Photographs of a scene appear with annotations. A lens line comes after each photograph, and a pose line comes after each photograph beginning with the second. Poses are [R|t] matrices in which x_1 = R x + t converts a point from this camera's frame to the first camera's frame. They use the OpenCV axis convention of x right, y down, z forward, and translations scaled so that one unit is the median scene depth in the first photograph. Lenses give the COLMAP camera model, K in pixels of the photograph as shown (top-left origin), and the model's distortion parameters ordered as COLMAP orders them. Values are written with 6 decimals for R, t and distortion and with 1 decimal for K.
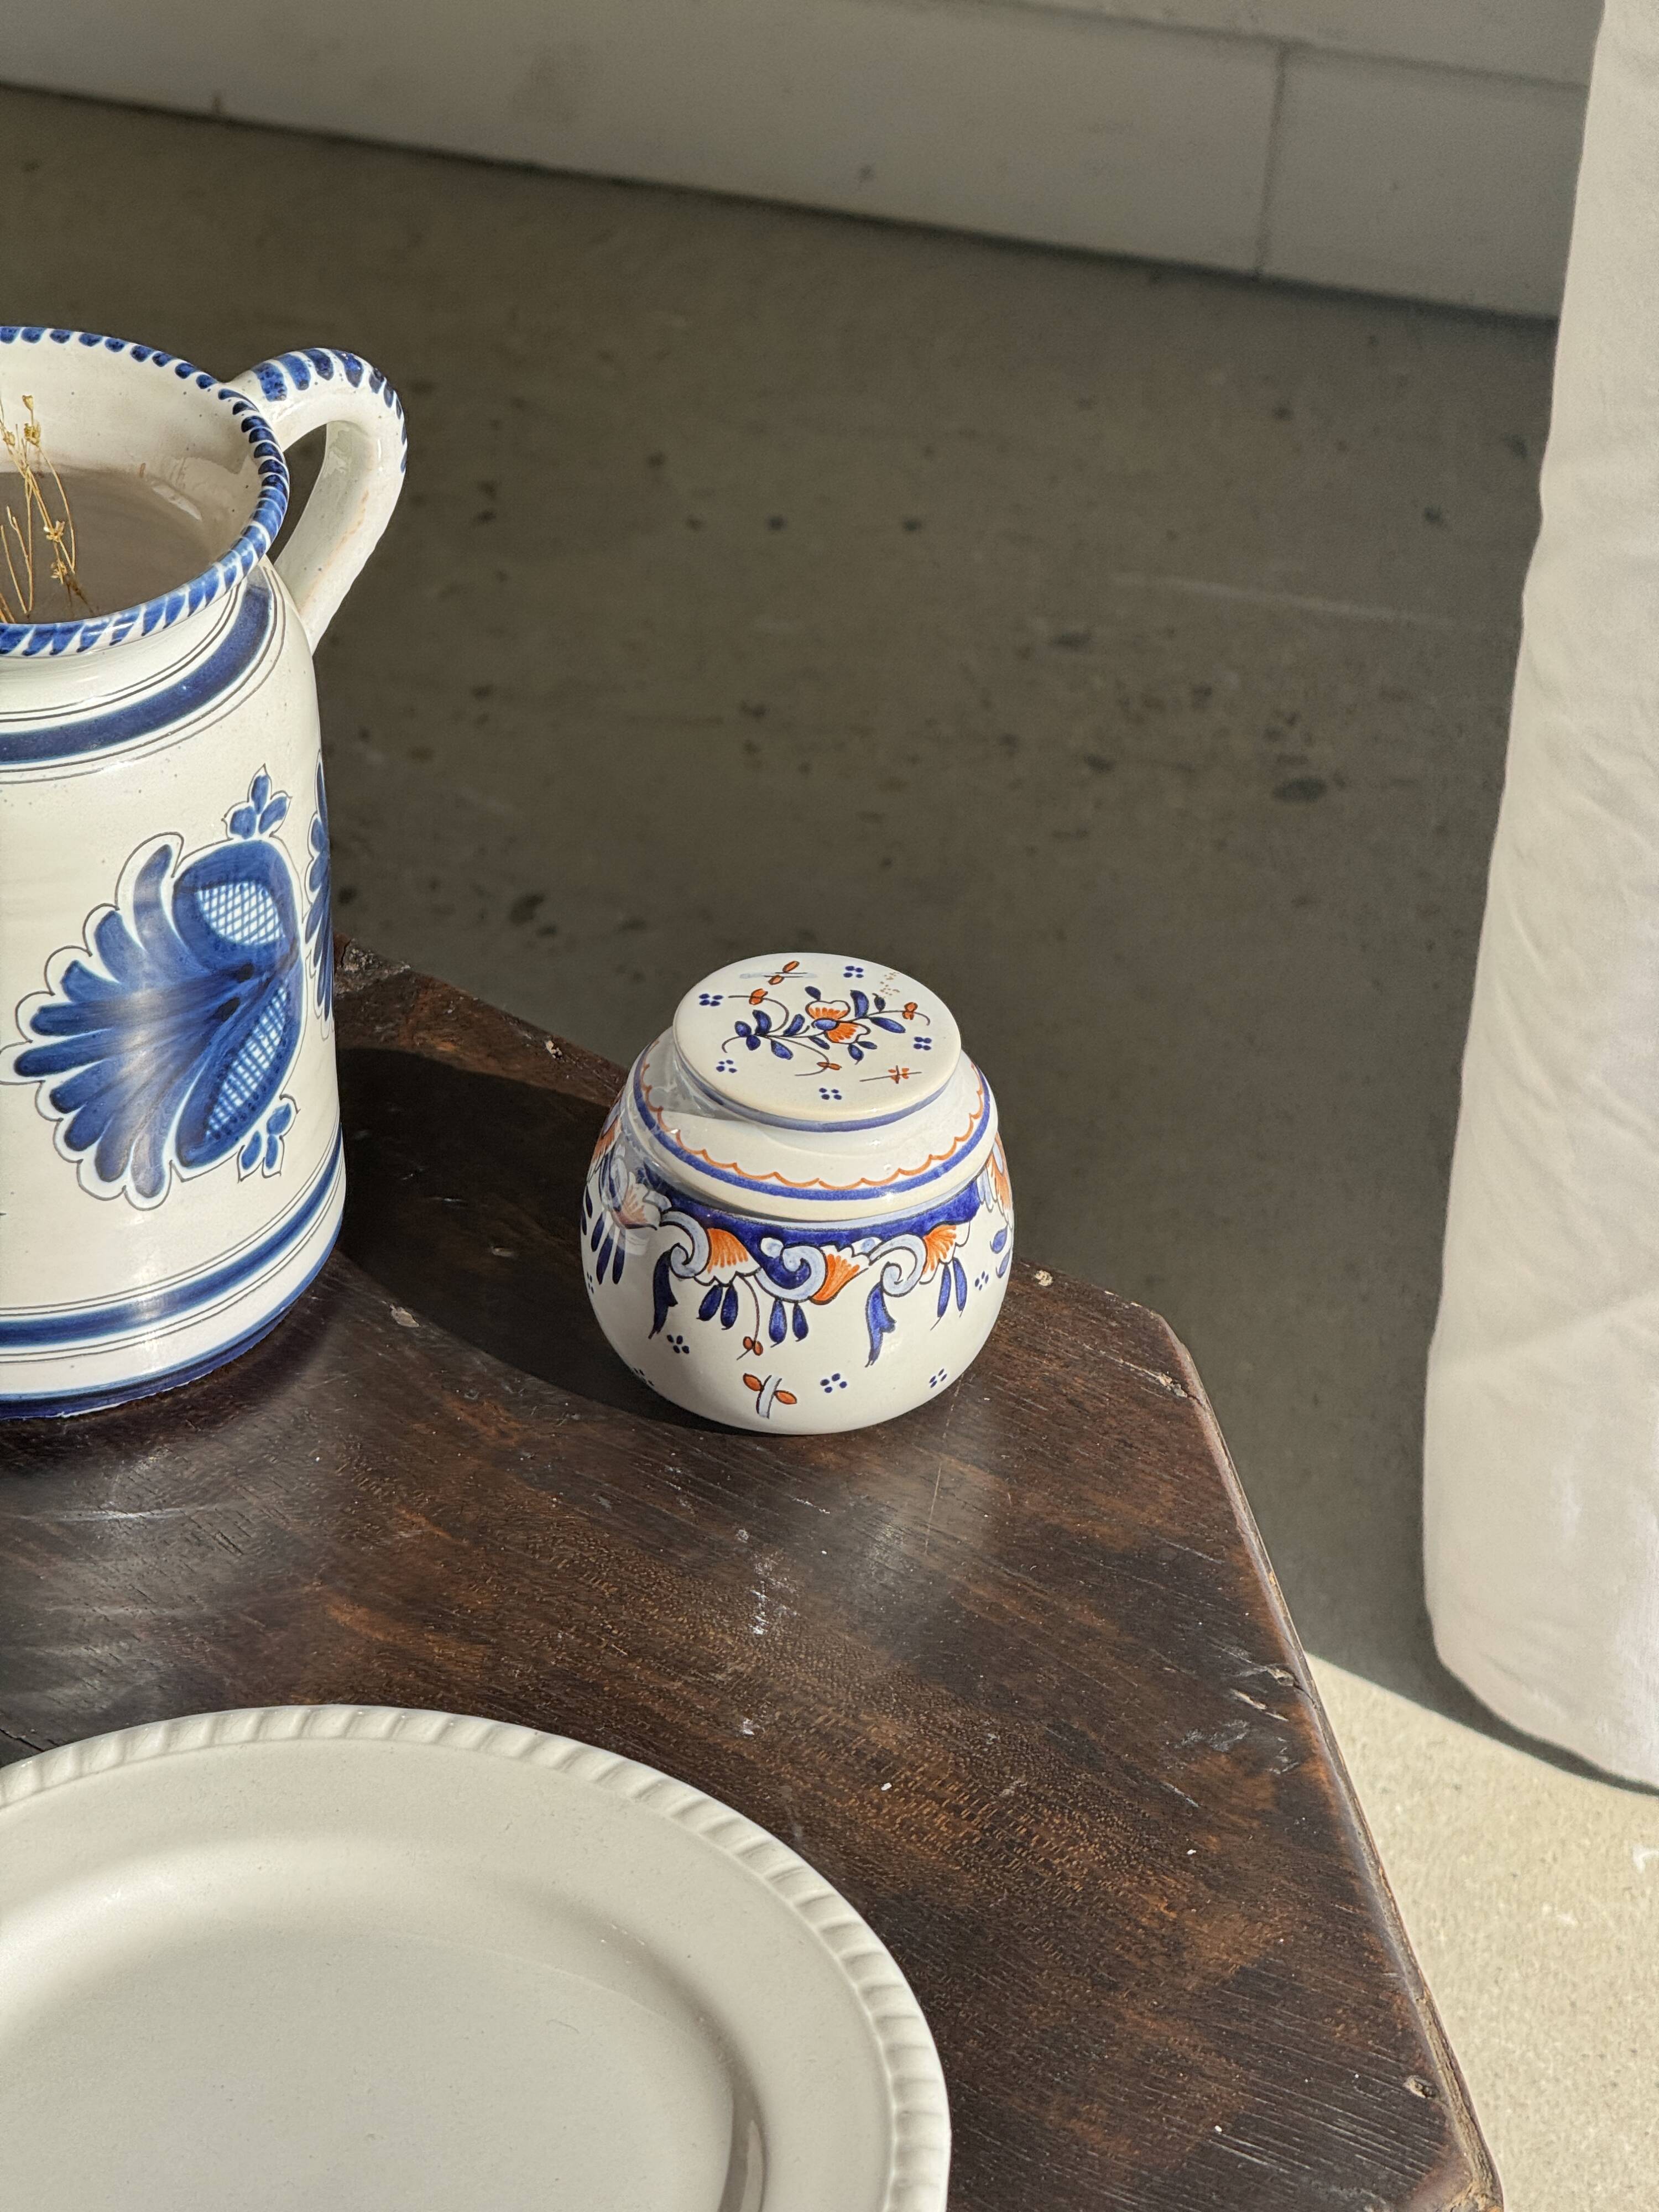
lens RADIAL K [[7753.8, 0, 829.5], [0, 7753.8, 1106.0], [0, 0, 1]] dist [0.223382, 2.942121]
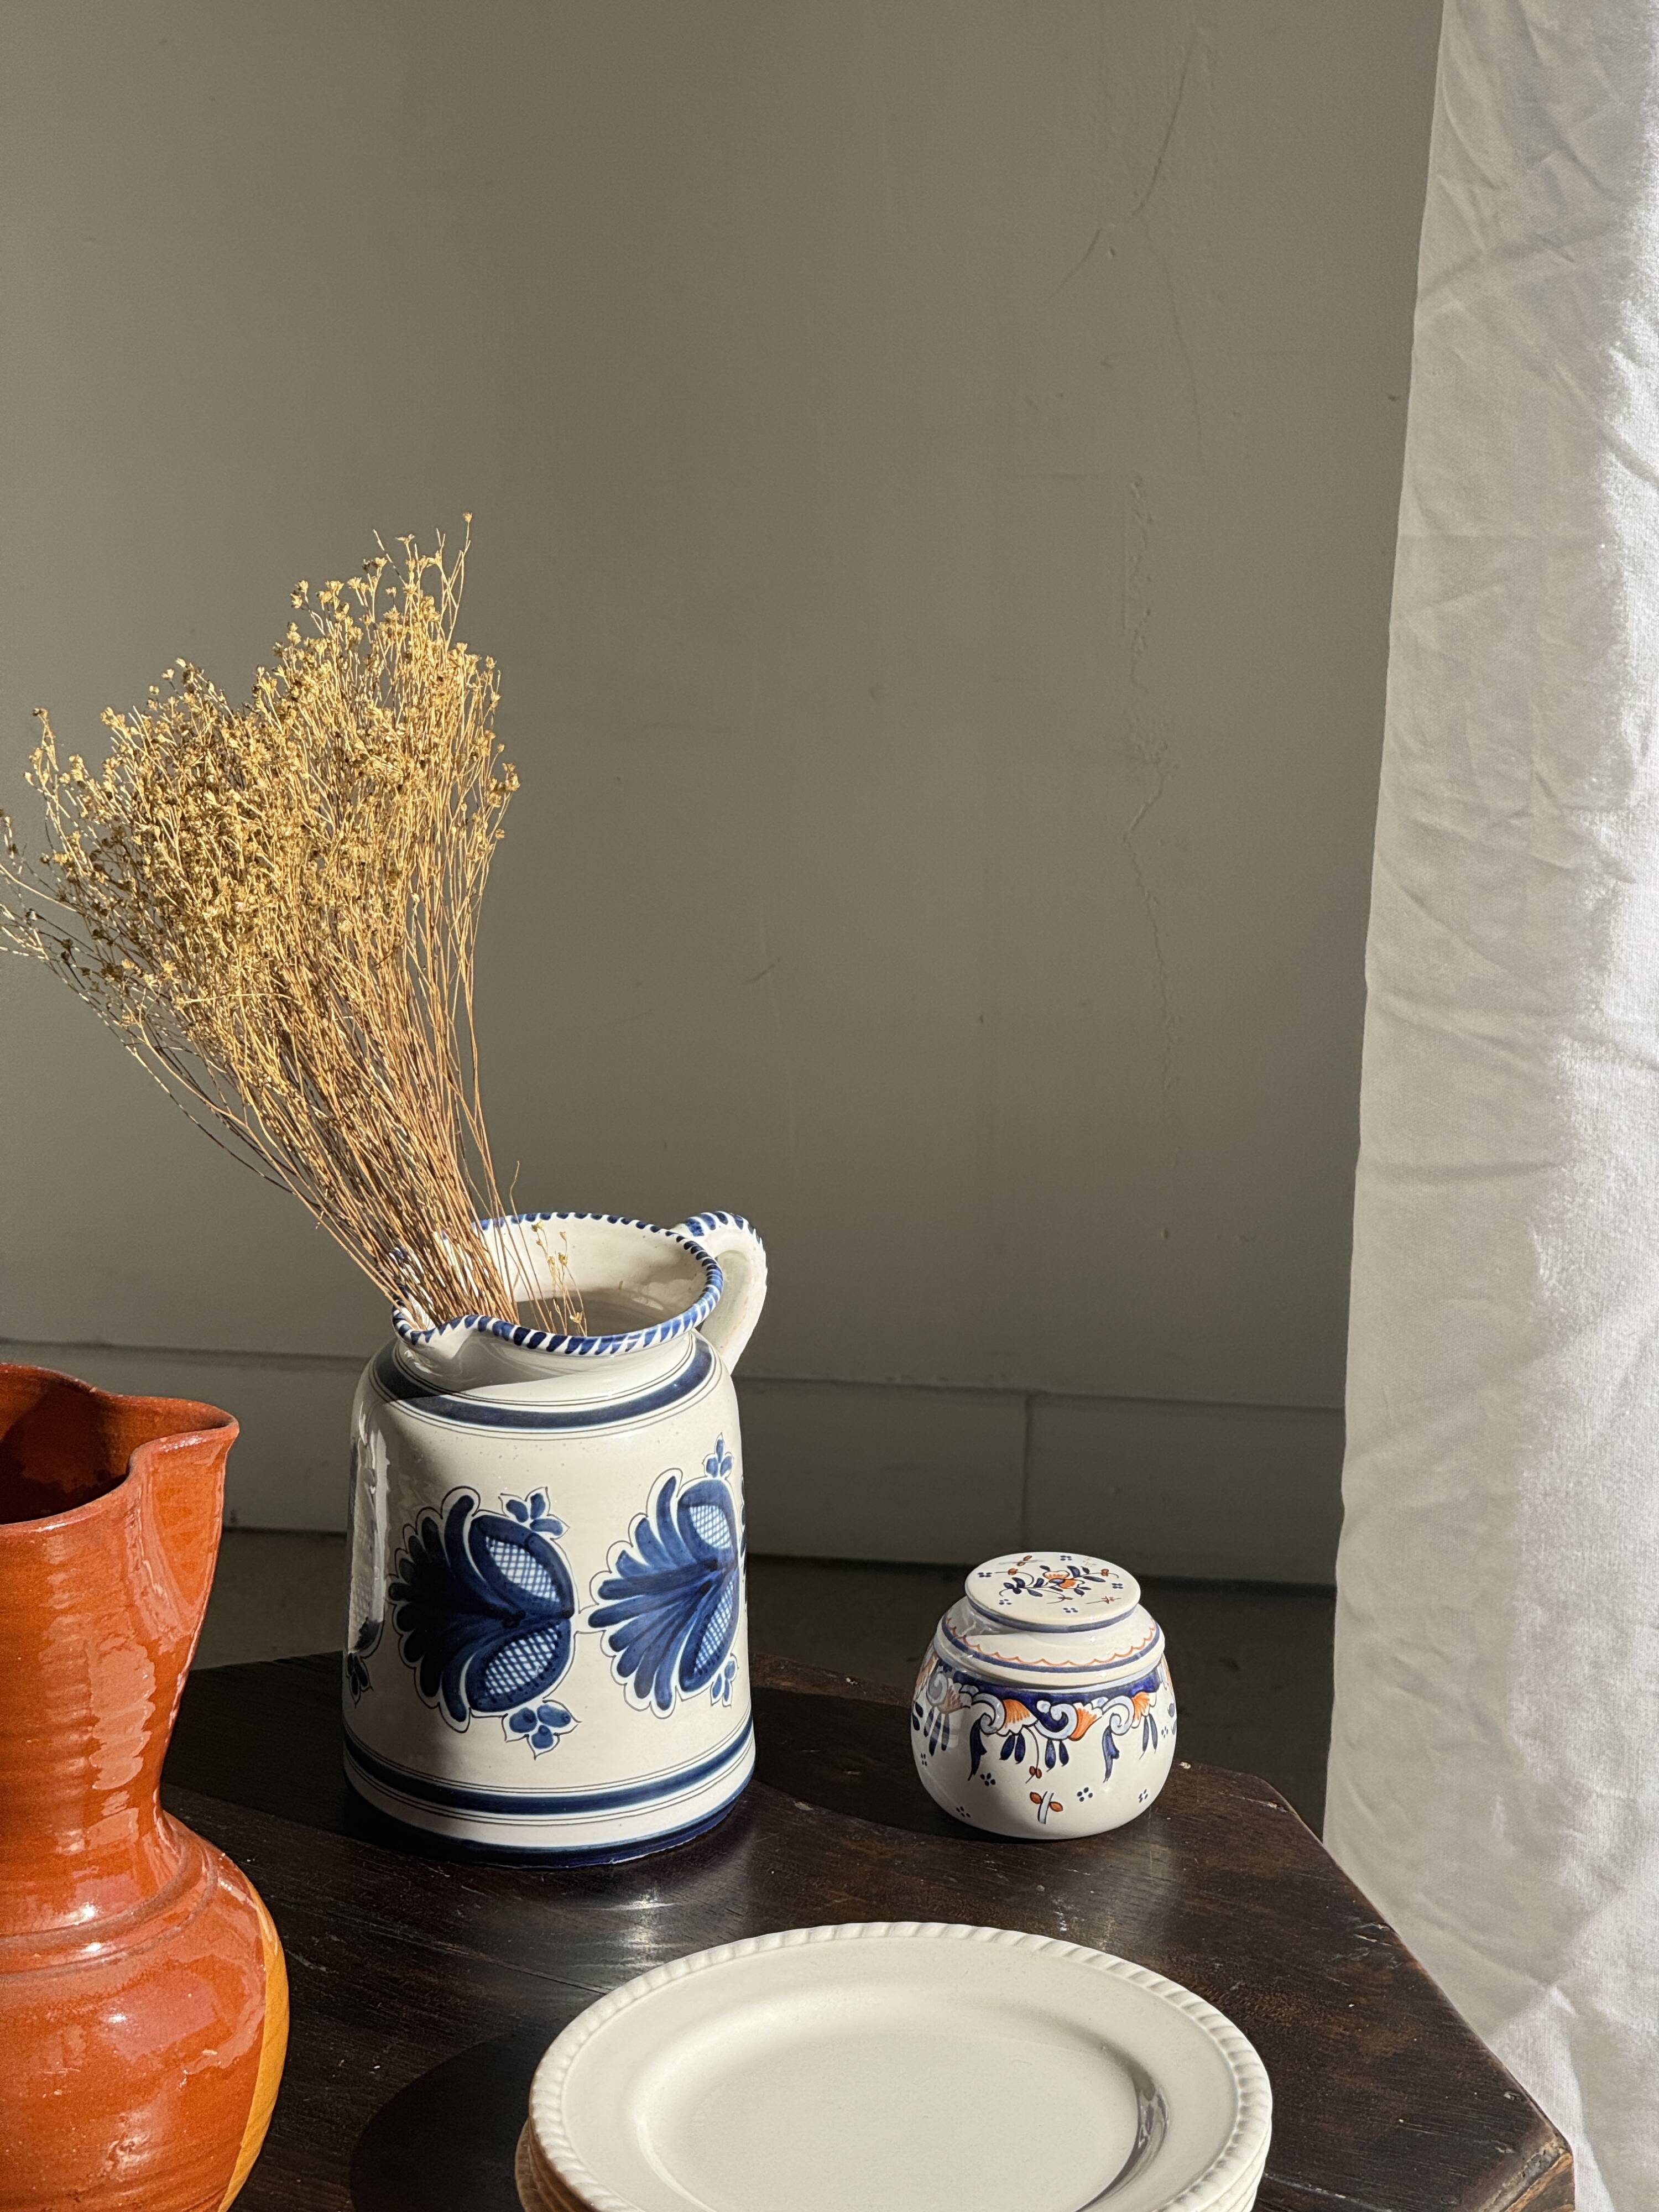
lens RADIAL K [[7753.8, 0, 829.5], [0, 7753.8, 1106.0], [0, 0, 1]] dist [0.223382, 2.942121]
pose [[0.993016, -0.071861, 0.093568, -0.197408], [0.093571, 0.962763, -0.253639, 0.308946], [-0.071857, 0.260623, 0.962763, -0.619122]]
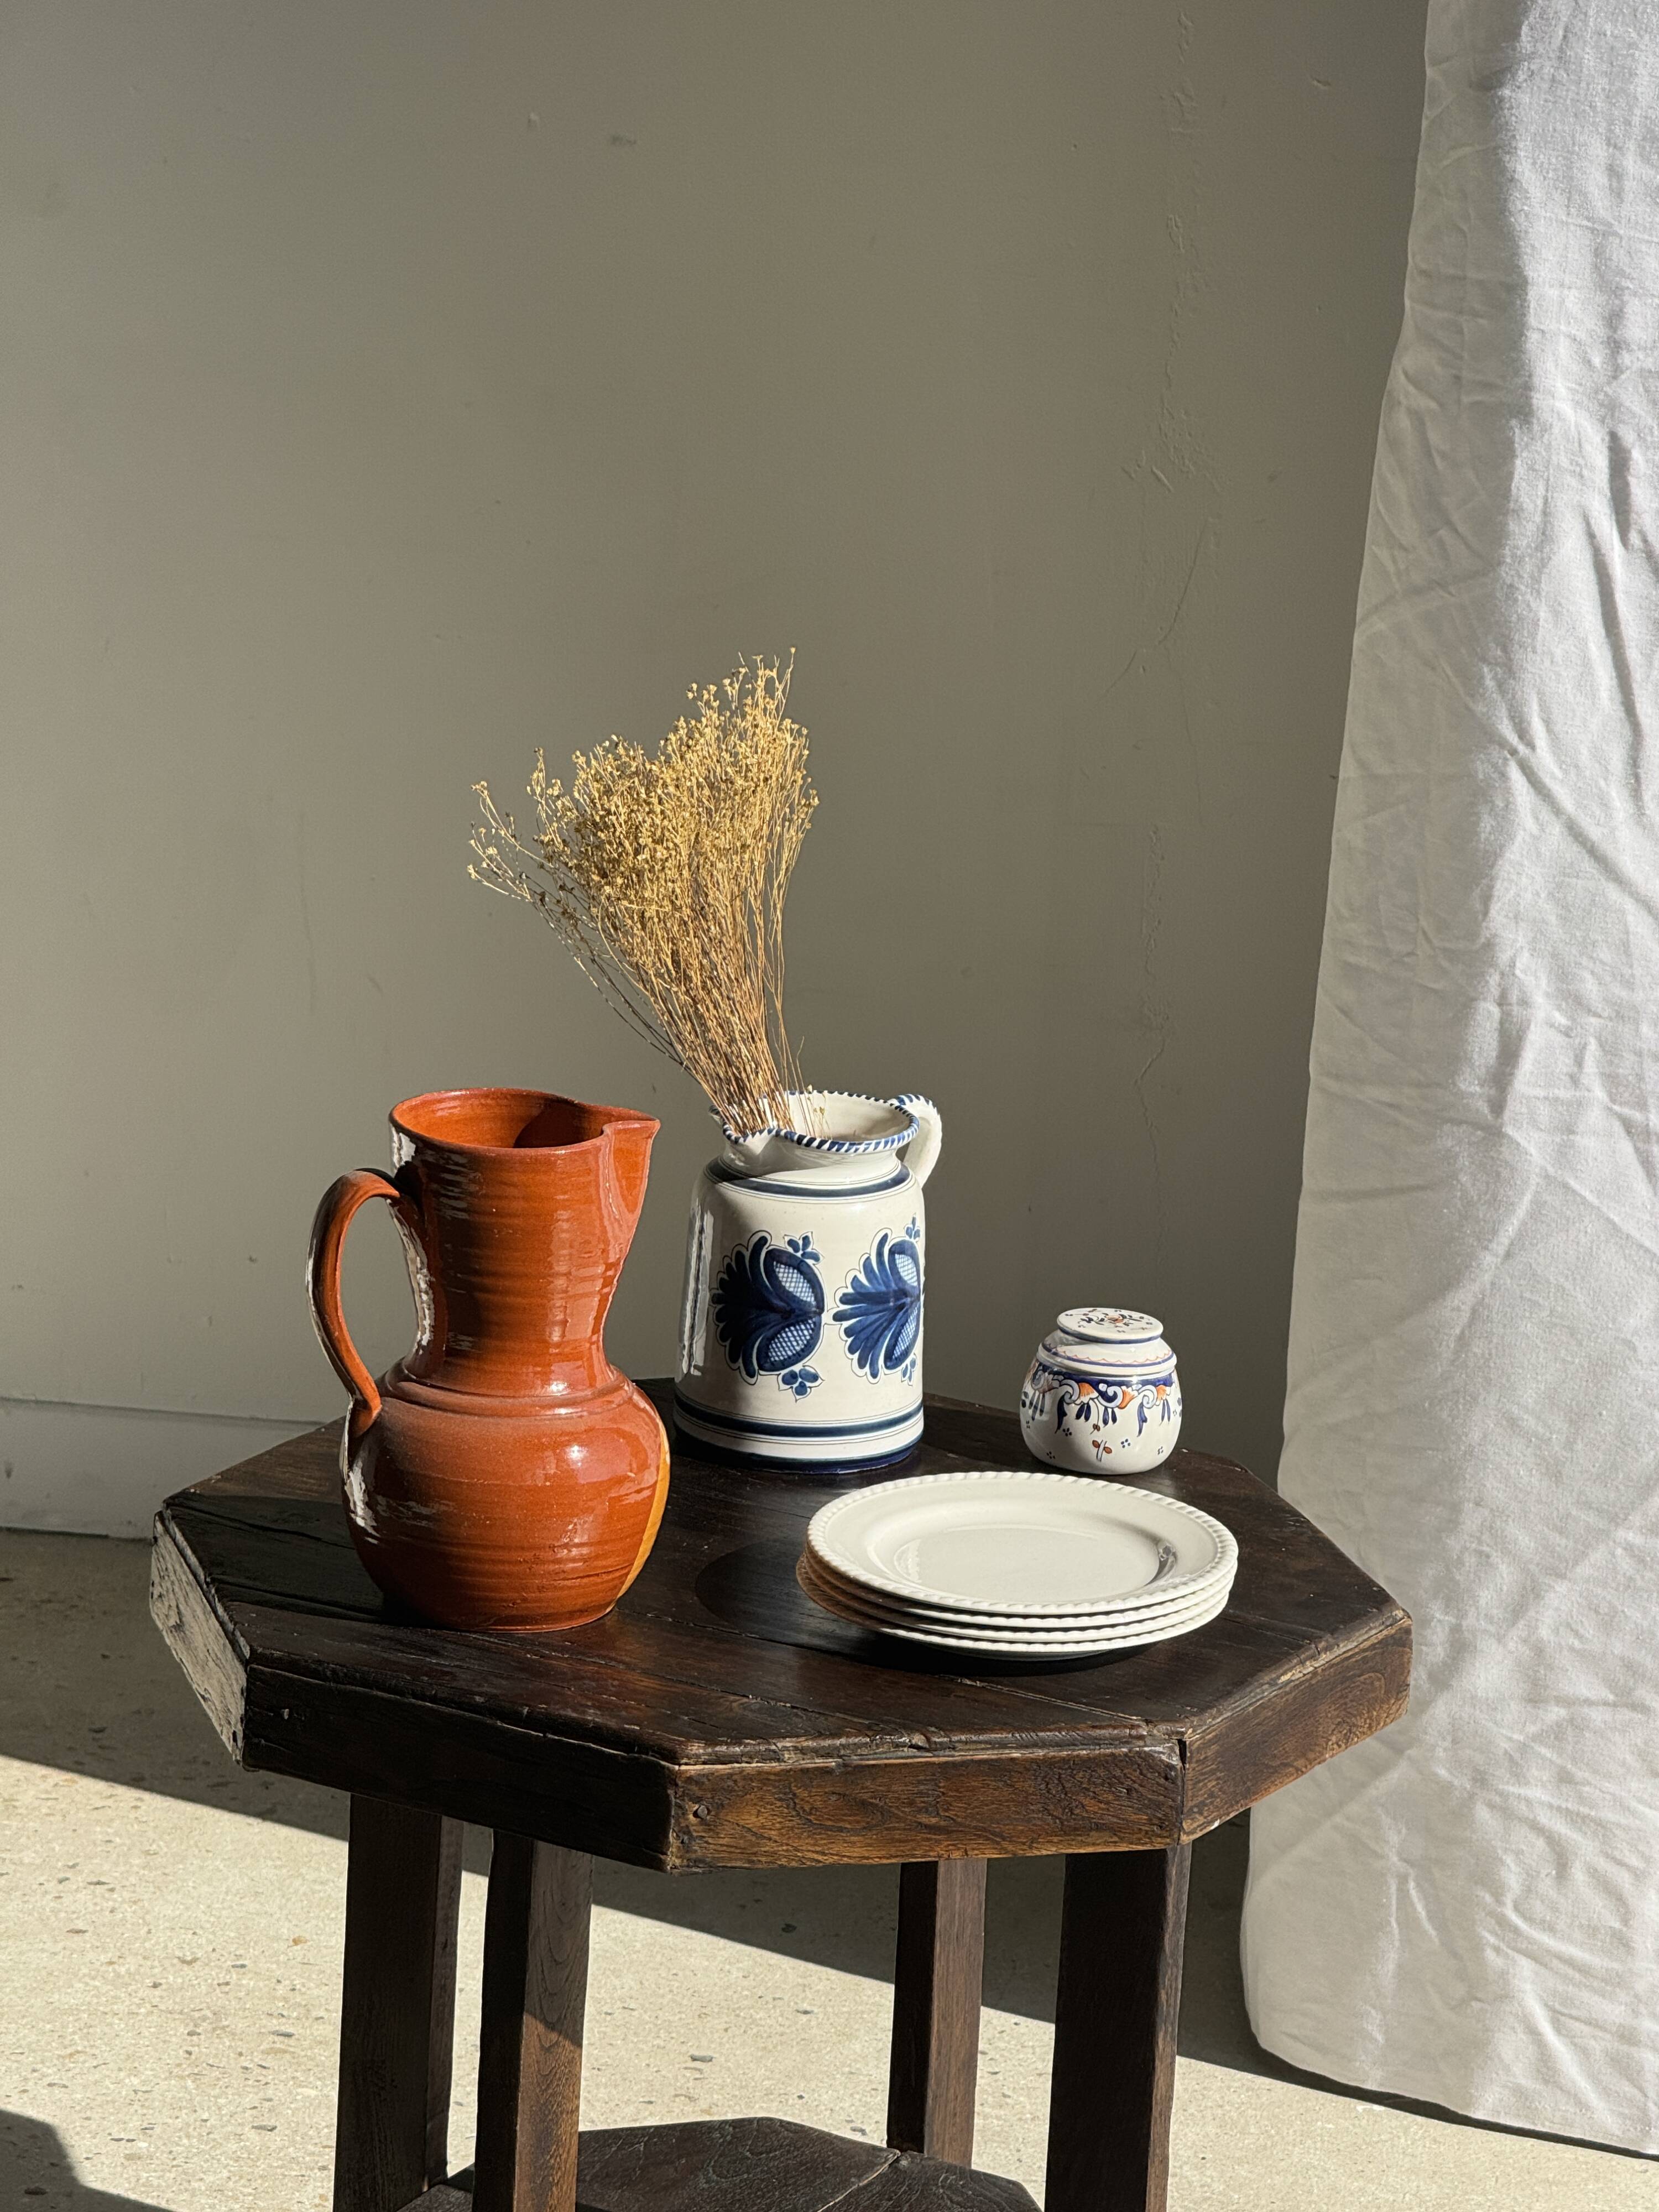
lens RADIAL K [[7753.8, 0, 829.5], [0, 7753.8, 1106.0], [0, 0, 1]] dist [0.223382, 2.942121]
pose [[0.993974, -0.019407, 0.107882, -0.394668], [0.057081, 0.931867, -0.358281, 0.896292], [-0.093579, 0.362280, 0.927360, -1.555998]]
